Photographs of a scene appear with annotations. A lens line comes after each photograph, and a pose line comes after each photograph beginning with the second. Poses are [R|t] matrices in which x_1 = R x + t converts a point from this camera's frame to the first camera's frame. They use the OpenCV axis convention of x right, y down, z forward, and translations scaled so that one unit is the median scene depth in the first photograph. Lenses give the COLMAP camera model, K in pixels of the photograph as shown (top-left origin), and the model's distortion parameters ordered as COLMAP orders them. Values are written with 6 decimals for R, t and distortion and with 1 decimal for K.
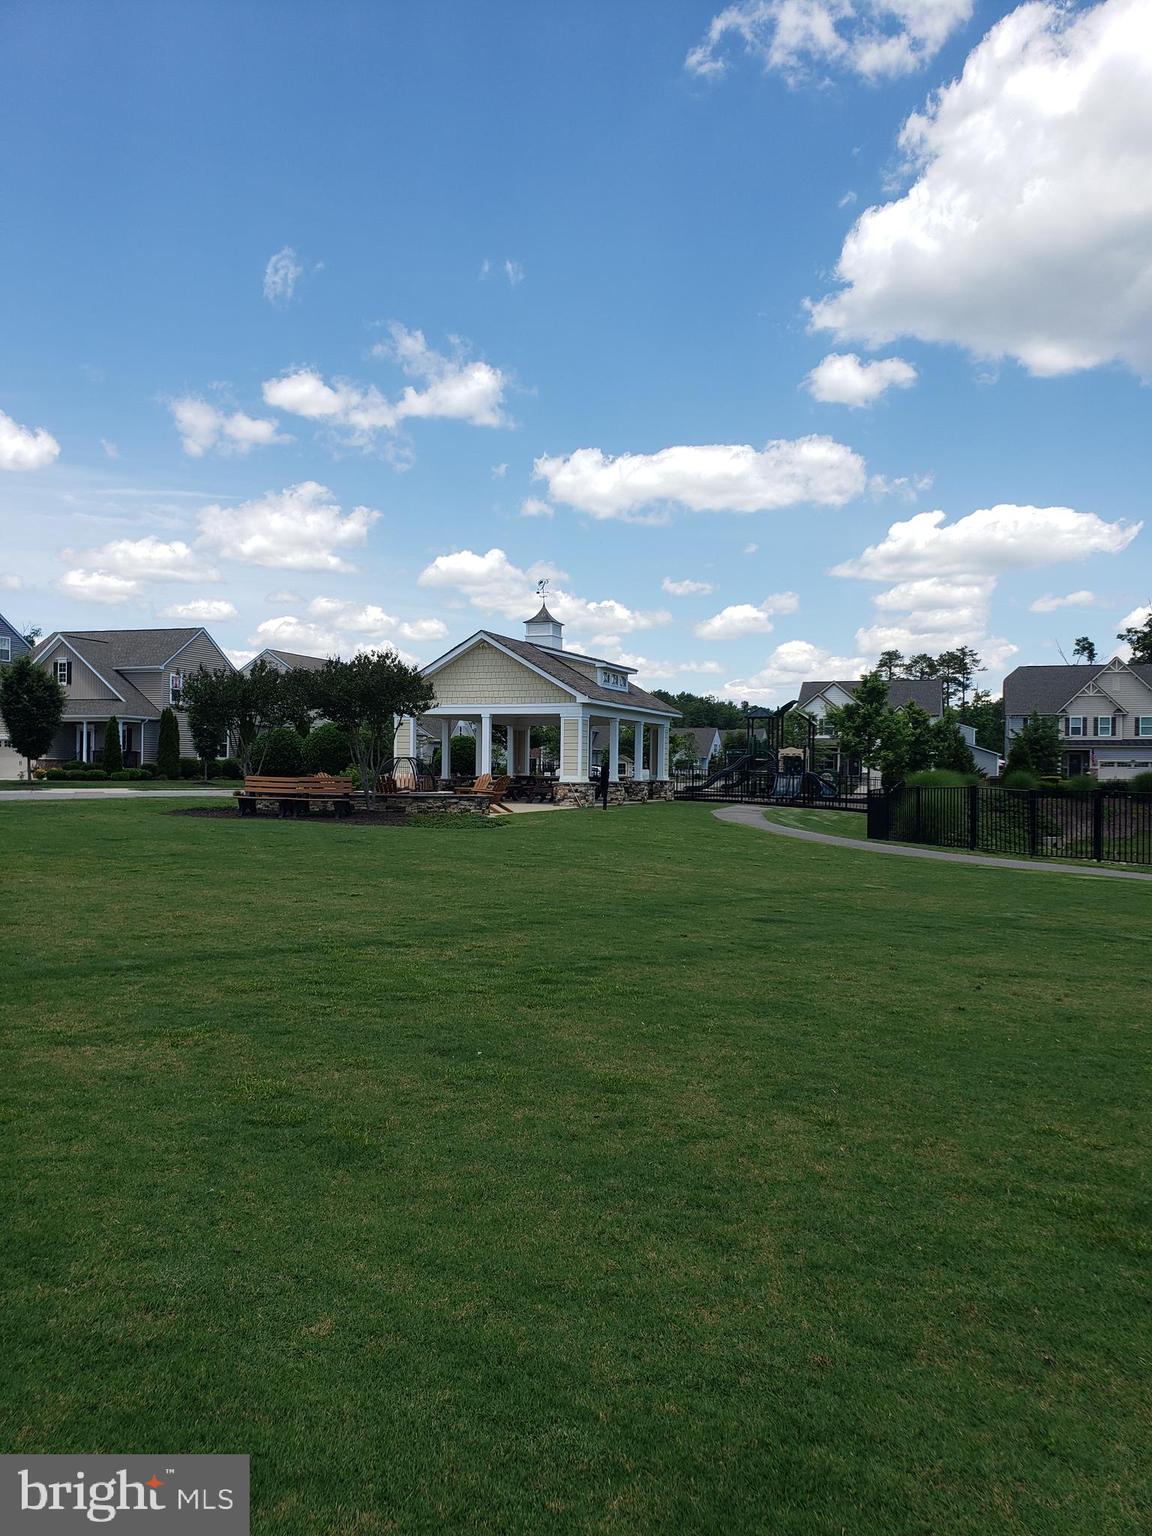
lens RADIAL K [[1202.8, 0, 575.5], [0, 1202.8, 767.9], [0, 0, 1]] dist [0.113572, -0.185558]
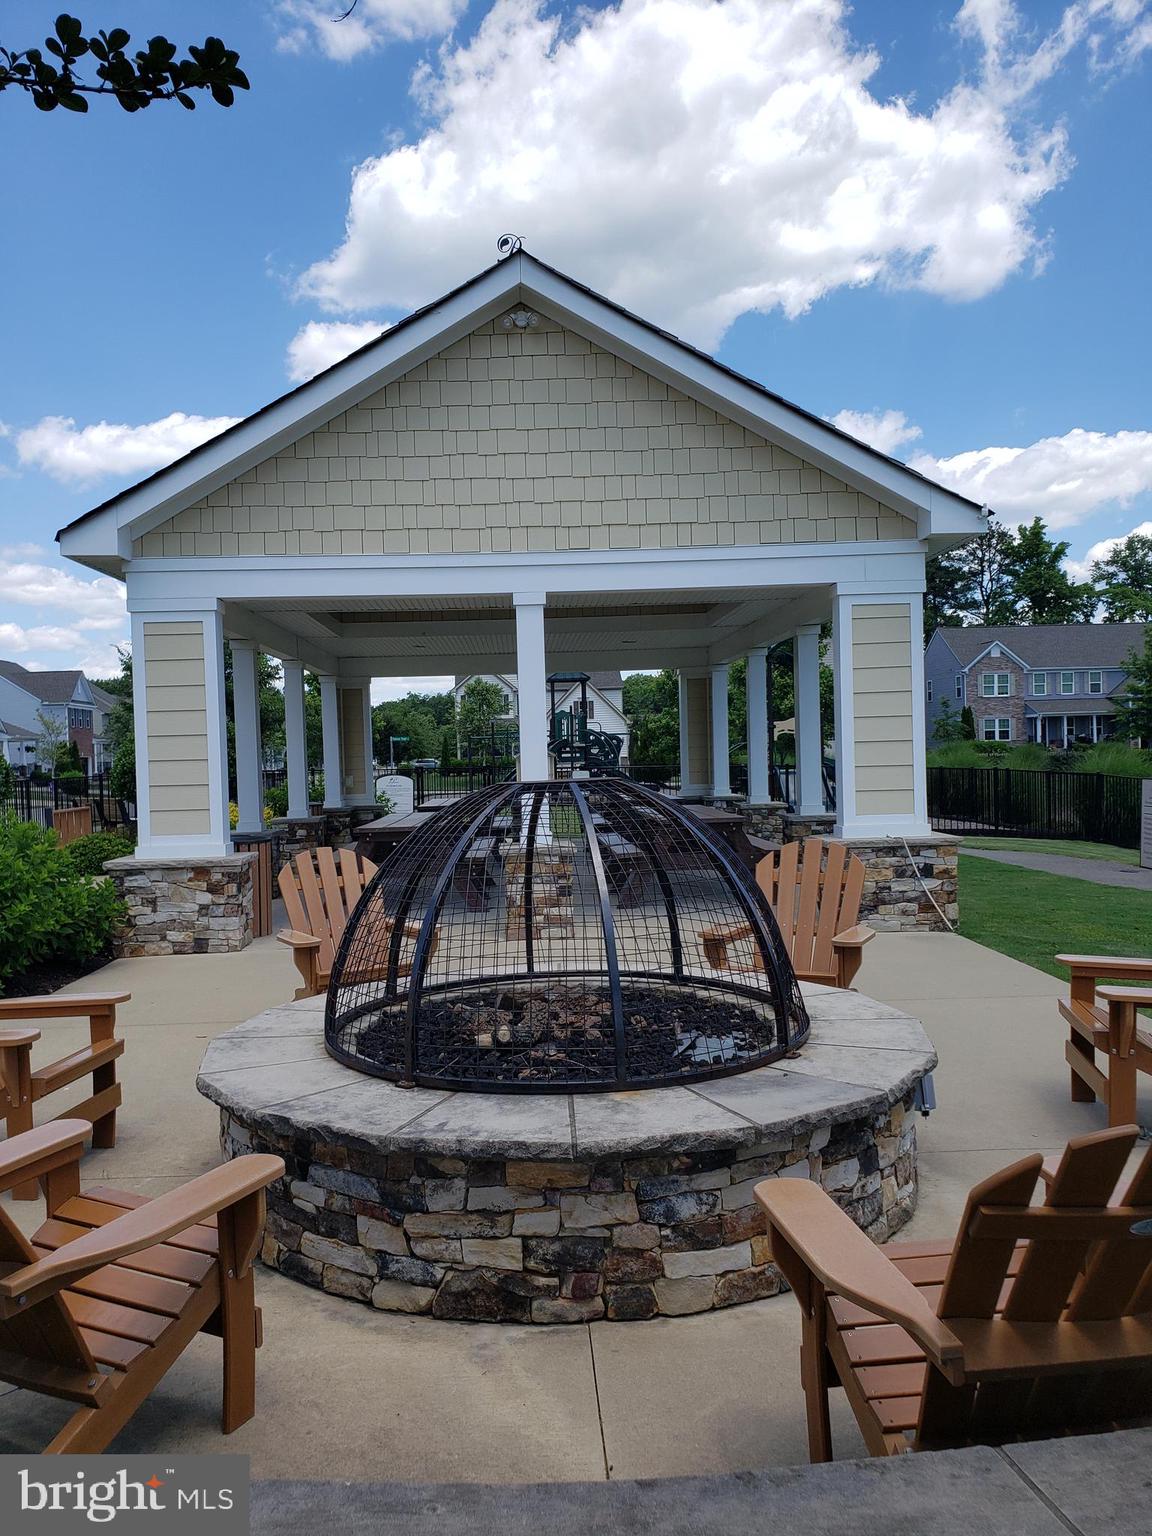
lens RADIAL K [[1202.8, 0, 575.5], [0, 1202.8, 767.9], [0, 0, 1]] dist [0.113572, -0.185558]
pose [[0.902693, -0.056895, 0.426508, -0.175570], [0.067581, 0.997664, -0.009949, -0.005786], [-0.424945, 0.037805, 0.904429, 0.769635]]
